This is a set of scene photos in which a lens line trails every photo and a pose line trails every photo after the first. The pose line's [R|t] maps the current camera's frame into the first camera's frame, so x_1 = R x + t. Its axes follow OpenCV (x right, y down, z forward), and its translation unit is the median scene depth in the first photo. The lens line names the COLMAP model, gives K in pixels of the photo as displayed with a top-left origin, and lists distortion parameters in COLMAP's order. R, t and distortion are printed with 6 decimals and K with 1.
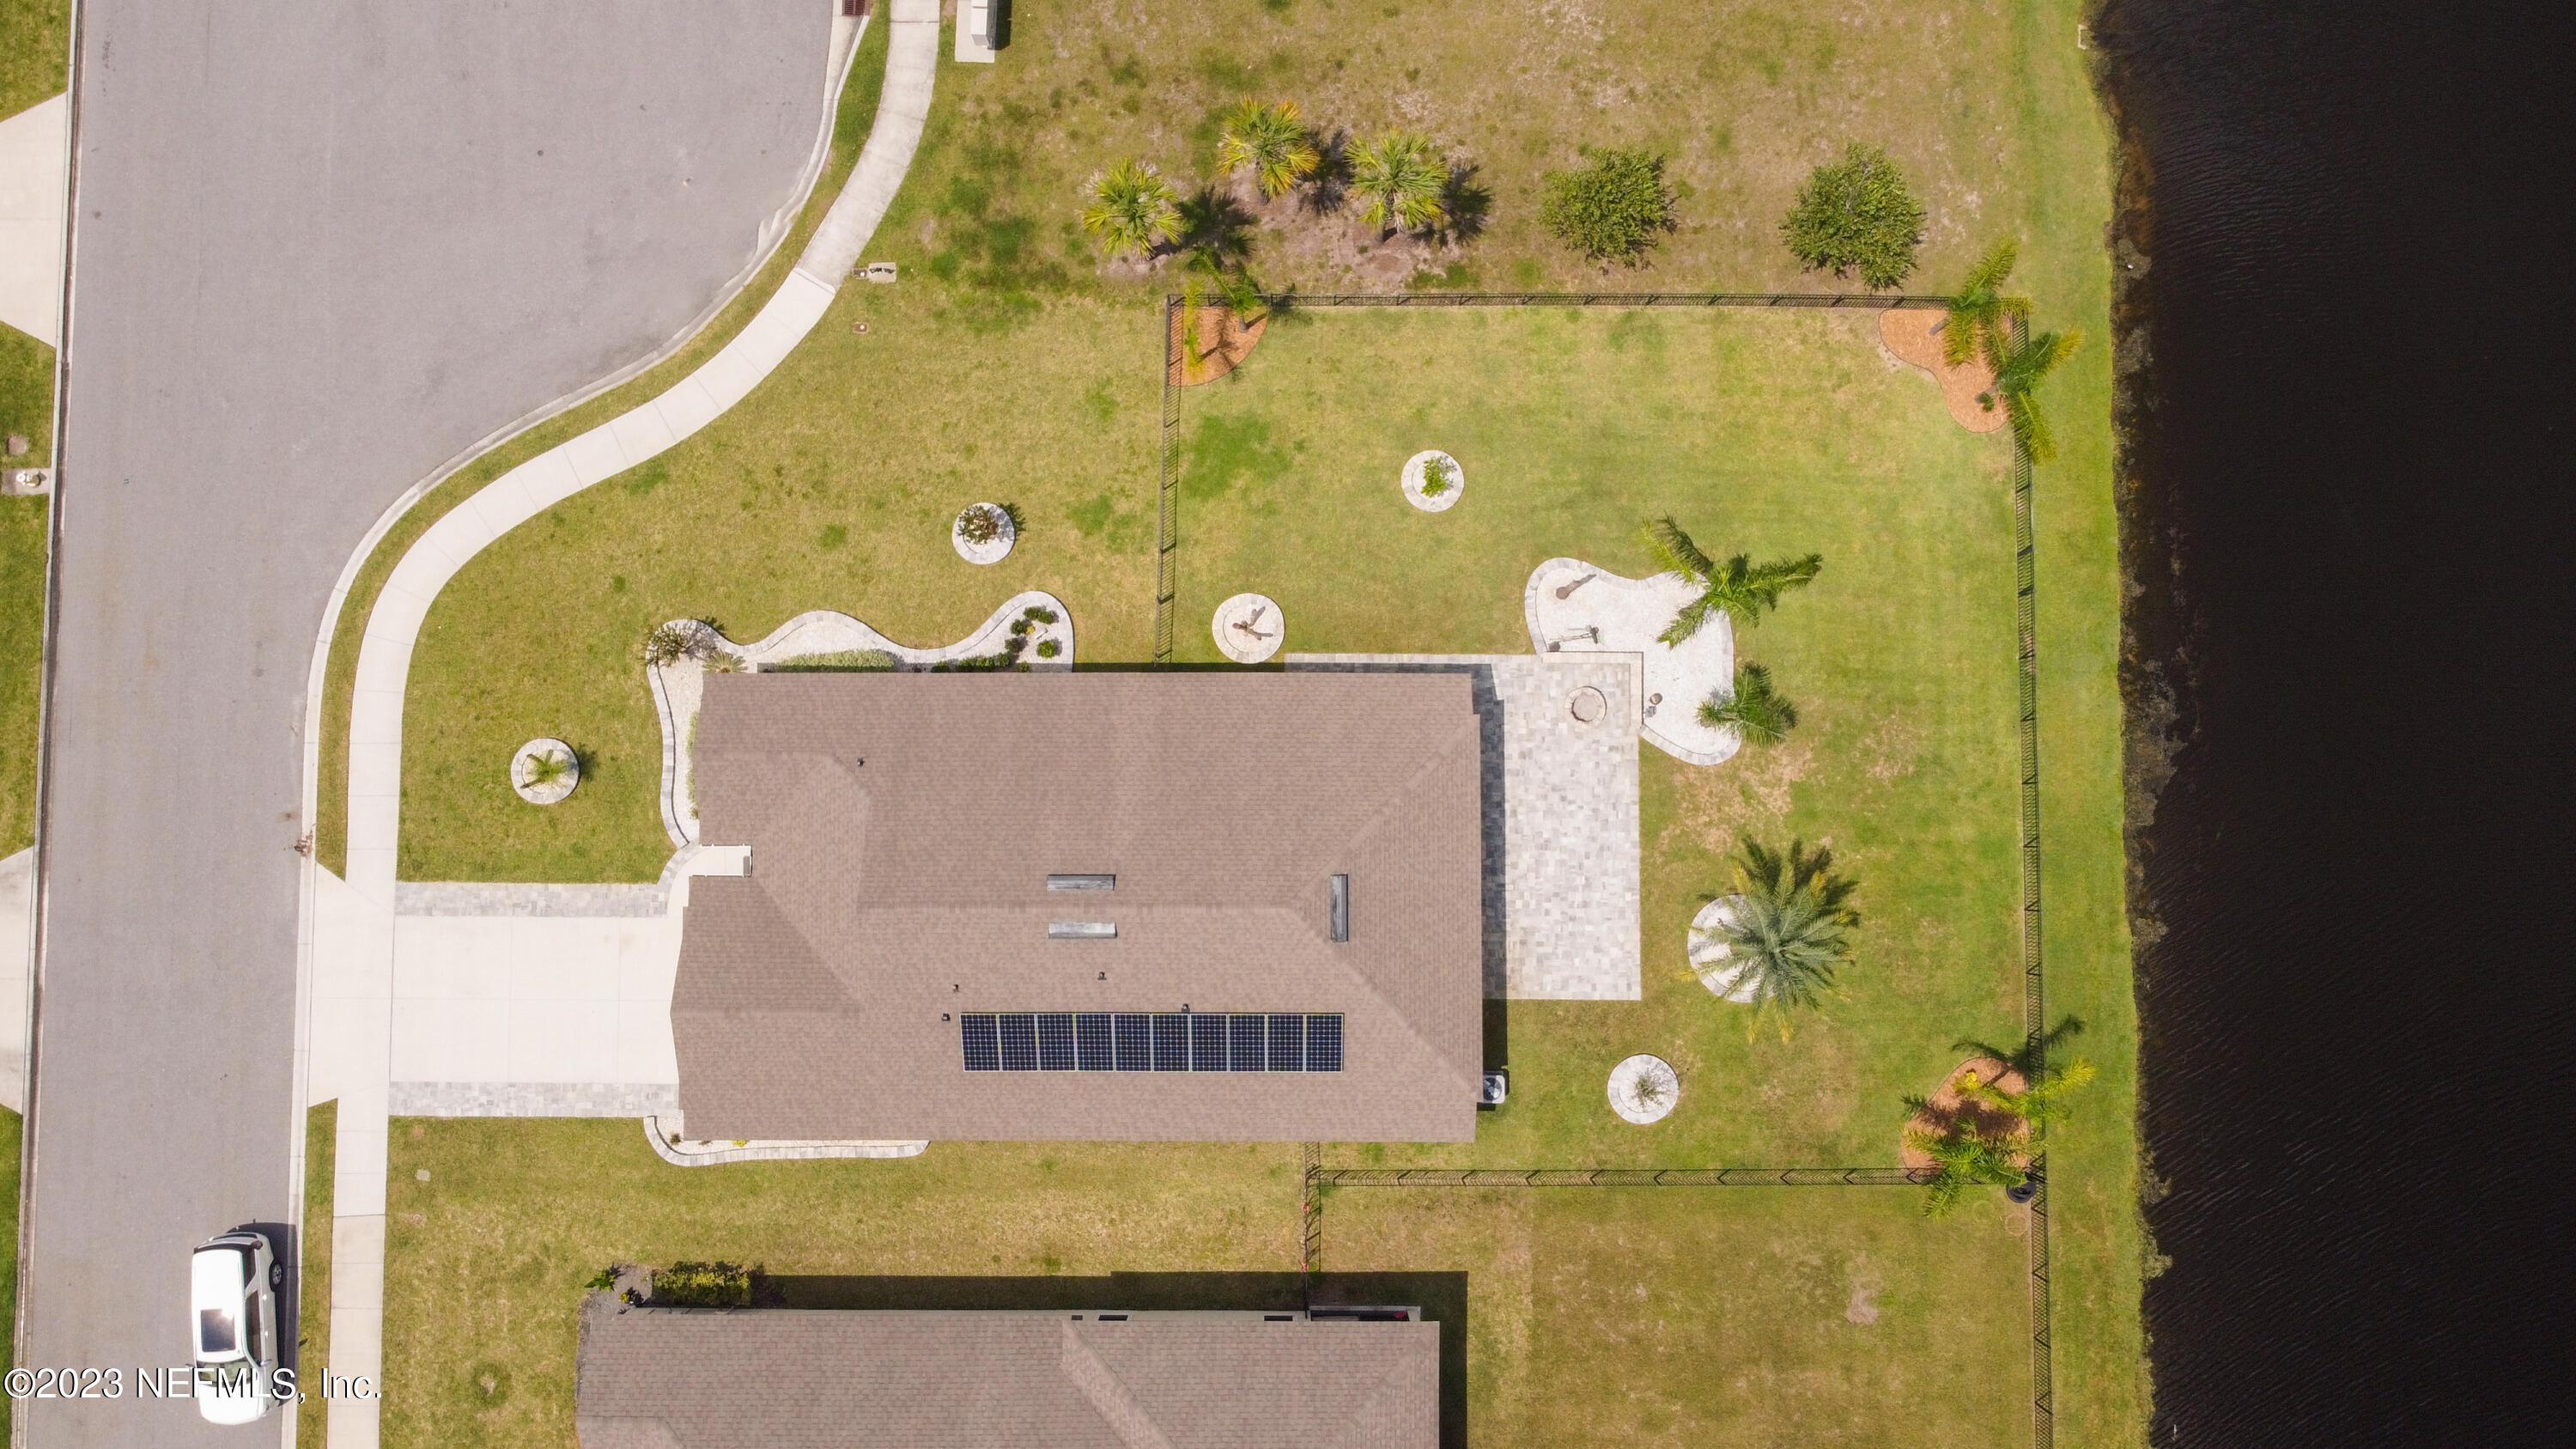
lens RADIAL K [[1961.2, 0, 1285.6], [0, 1961.2, 732.6], [0, 0, 1]] dist [0.002180, 0.003122]
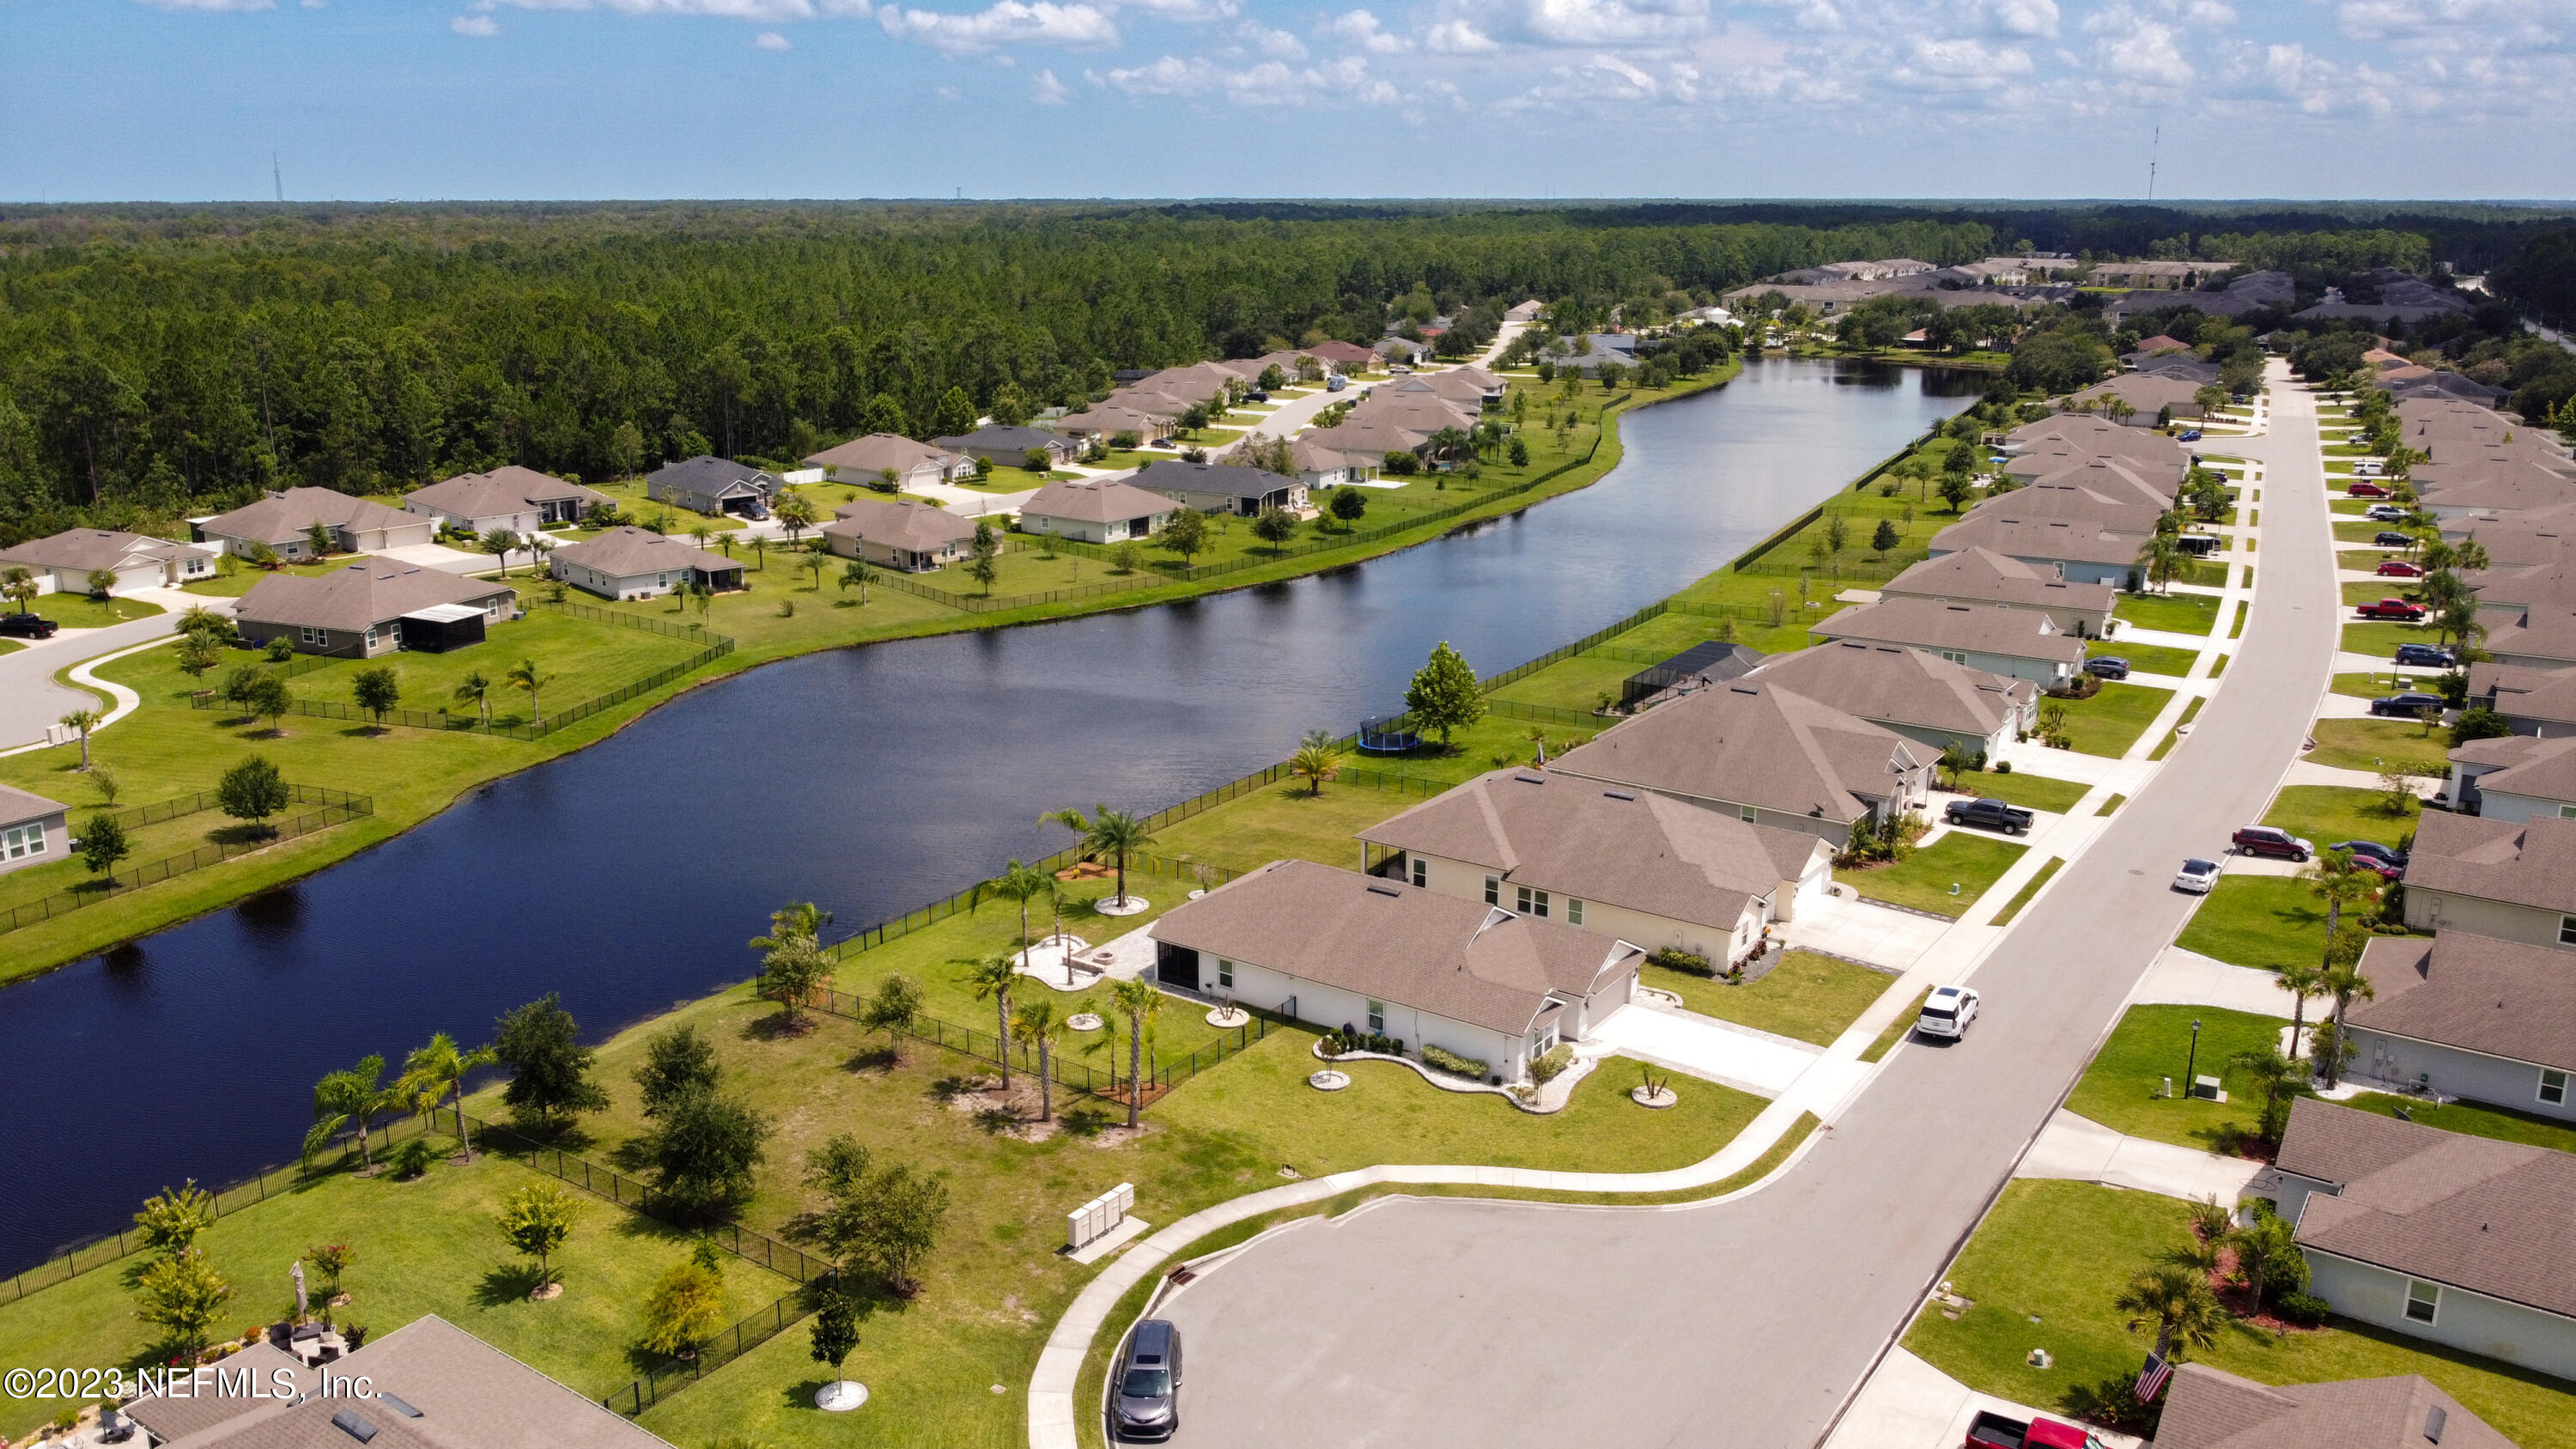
lens RADIAL K [[1961.2, 0, 1279.3], [0, 1961.2, 718.8], [0, 0, 1]] dist [0.002180, 0.003122]
pose [[-0.820332, -0.142444, 0.553865, -0.931123], [0.570954, -0.148671, 0.807408, -1.322820], [-0.032666, 0.978574, 0.203289, 0.401787]]
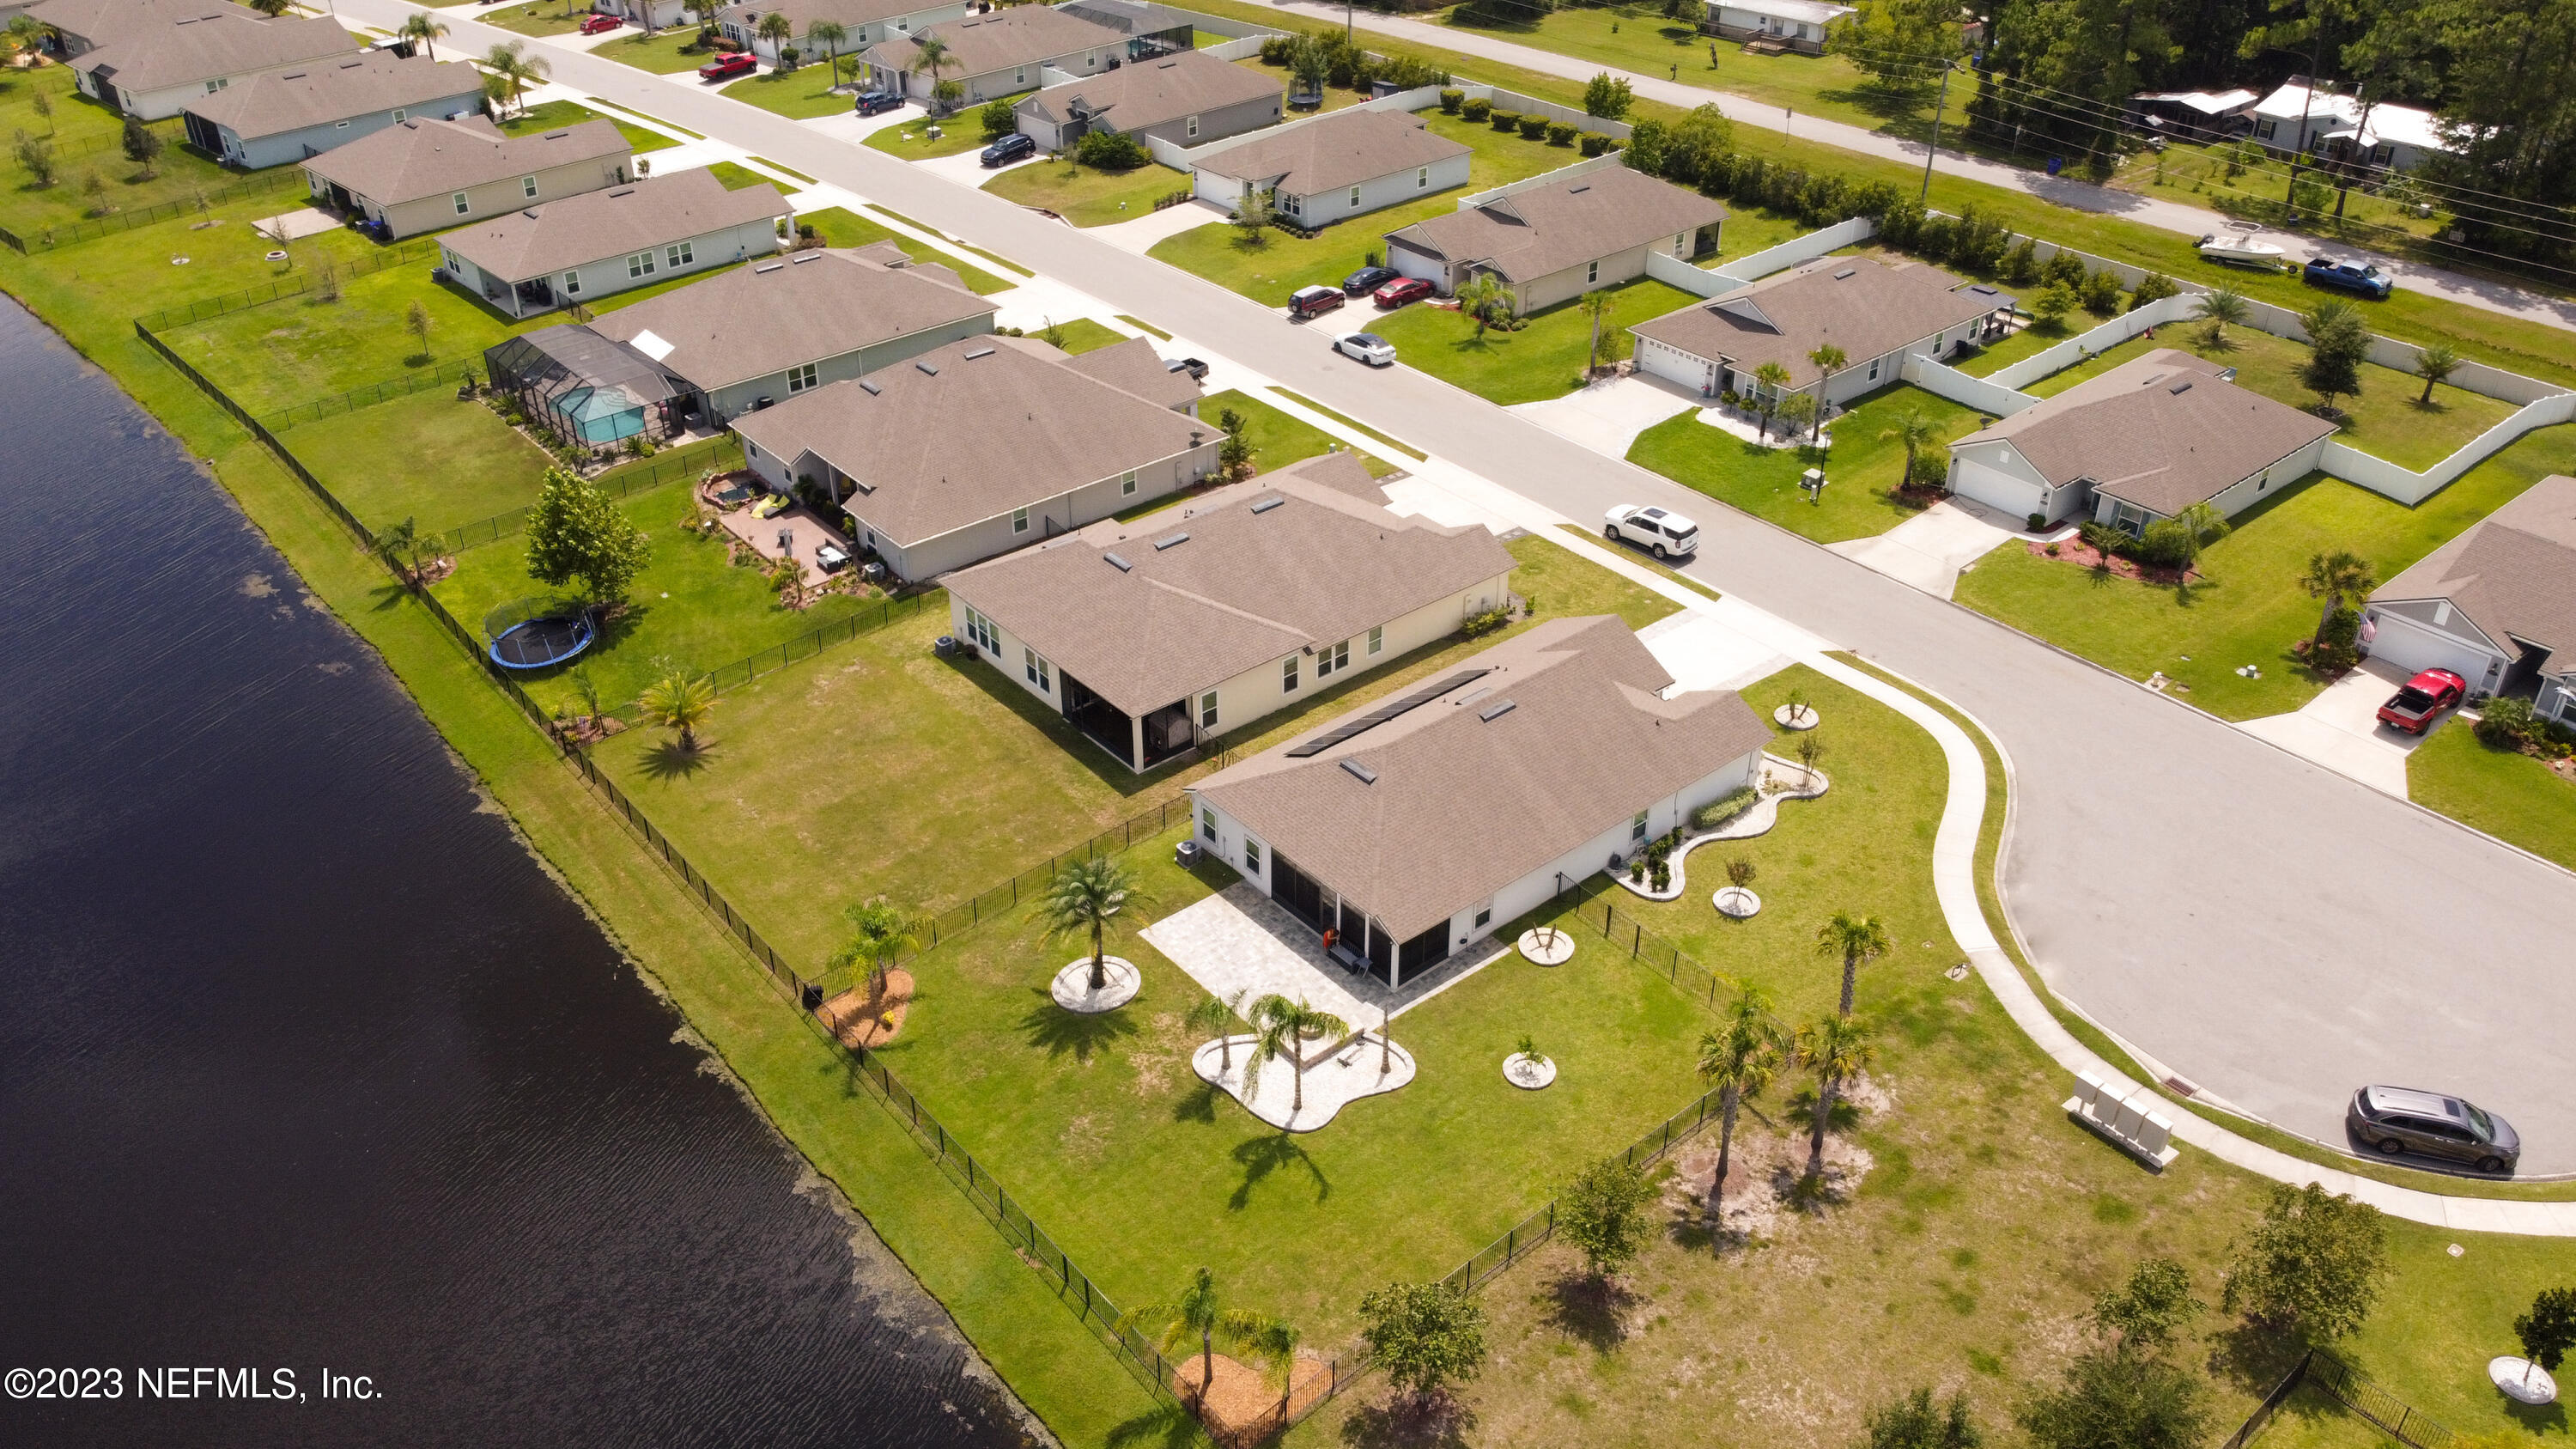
lens RADIAL K [[1961.2, 0, 1283.2], [0, 1961.2, 716.9], [0, 0, 1]] dist [0.002180, 0.003122]
pose [[-0.768264, 0.351900, -0.534731, 0.745357], [-0.637974, -0.352363, 0.684711, -0.766362], [0.052530, 0.867183, 0.495211, 0.211785]]
